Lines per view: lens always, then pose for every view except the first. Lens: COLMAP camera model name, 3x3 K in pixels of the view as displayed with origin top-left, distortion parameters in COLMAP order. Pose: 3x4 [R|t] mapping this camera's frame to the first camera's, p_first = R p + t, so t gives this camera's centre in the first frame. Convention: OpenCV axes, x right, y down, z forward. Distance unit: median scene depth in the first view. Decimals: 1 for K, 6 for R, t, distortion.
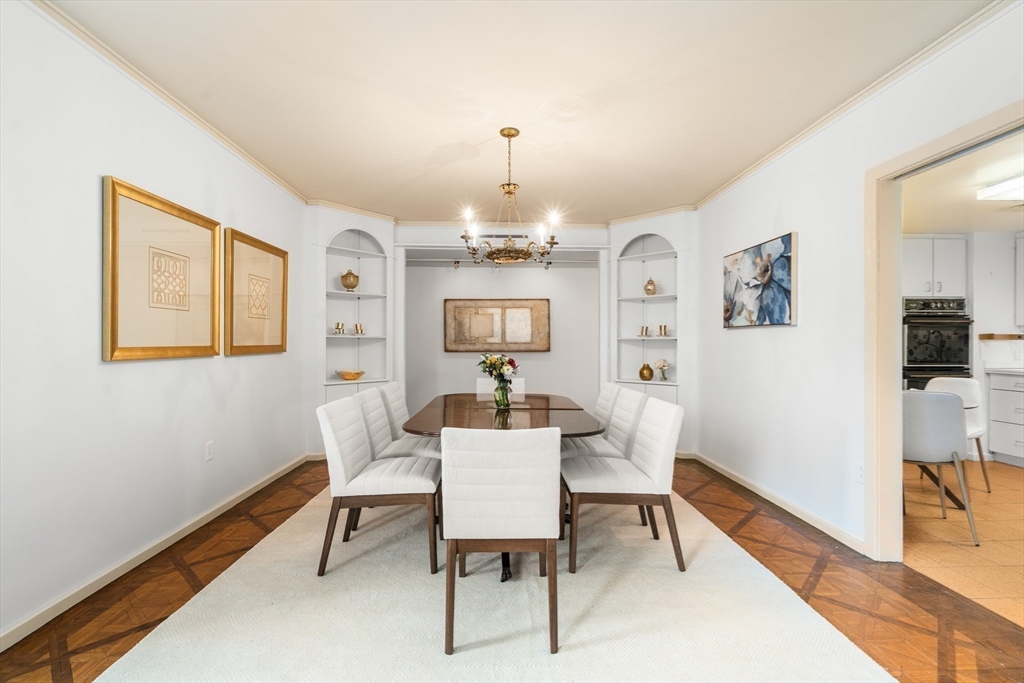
lens RADIAL K [[467.2, 0, 510.6], [0, 467.2, 344.0], [0, 0, 1]] dist [0.002251, -0.000024]
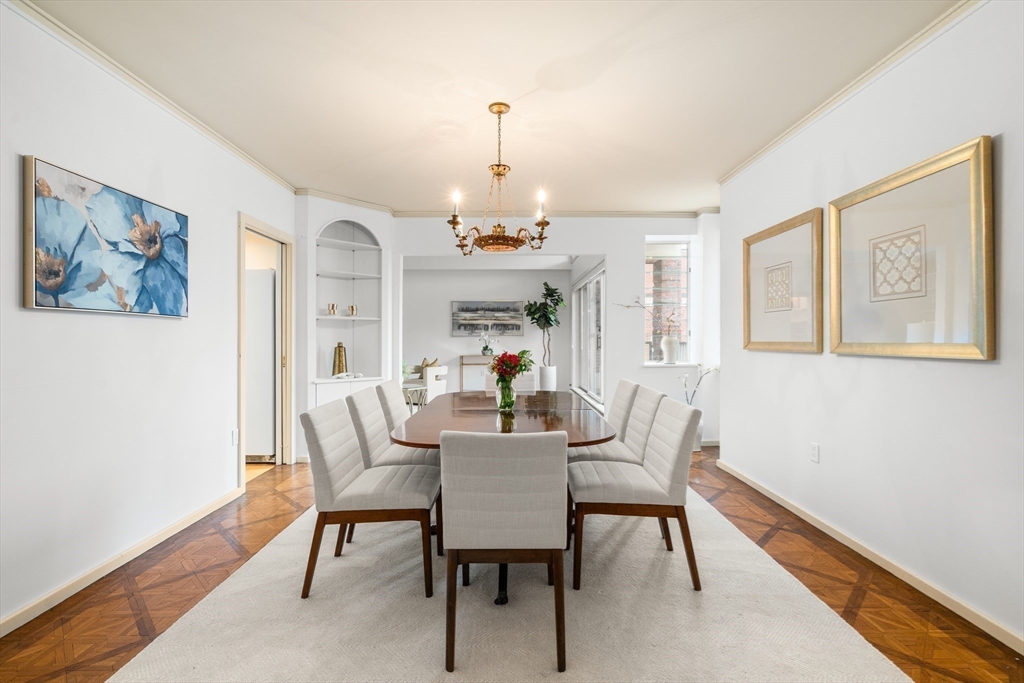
lens RADIAL K [[467.2, 0, 509.5], [0, 467.2, 337.2], [0, 0, 1]] dist [0.002251, -0.000024]
pose [[-0.999533, -0.001417, 0.030512, -0.047150], [-0.001343, 0.999996, 0.002450, -0.006612], [-0.030515, 0.002408, -0.999531, 1.797245]]
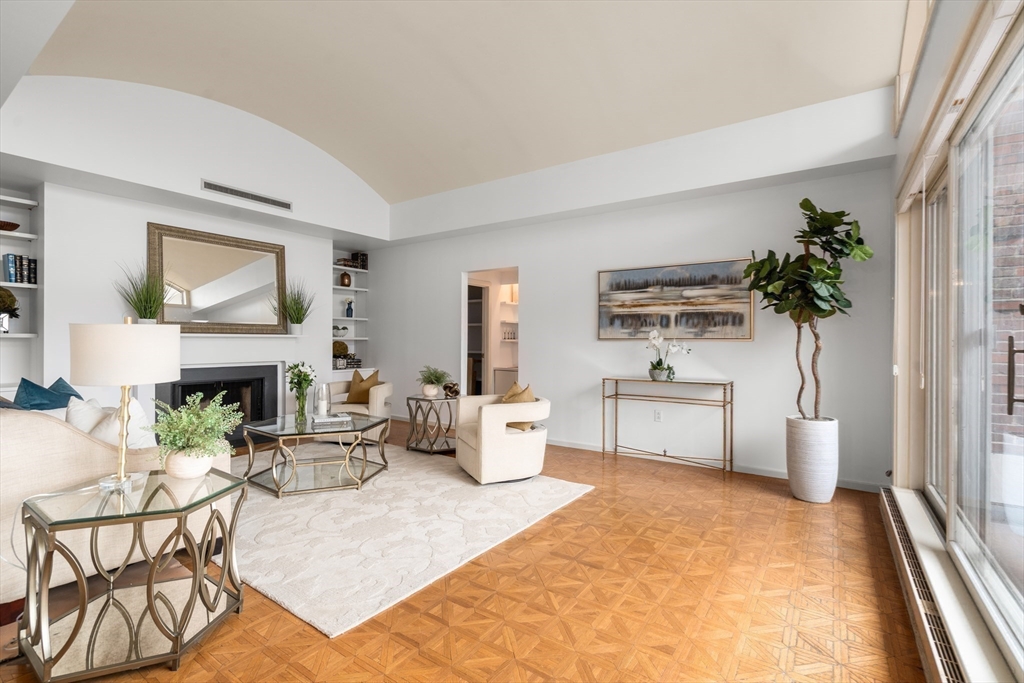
lens RADIAL K [[467.2, 0, 516.5], [0, 467.2, 341.3], [0, 0, 1]] dist [0.002251, -0.000024]
pose [[-0.804352, -0.009408, 0.594078, -0.116664], [-0.006581, 0.999954, 0.006924, -0.006711], [-0.594116, 0.001660, -0.804377, 1.343193]]
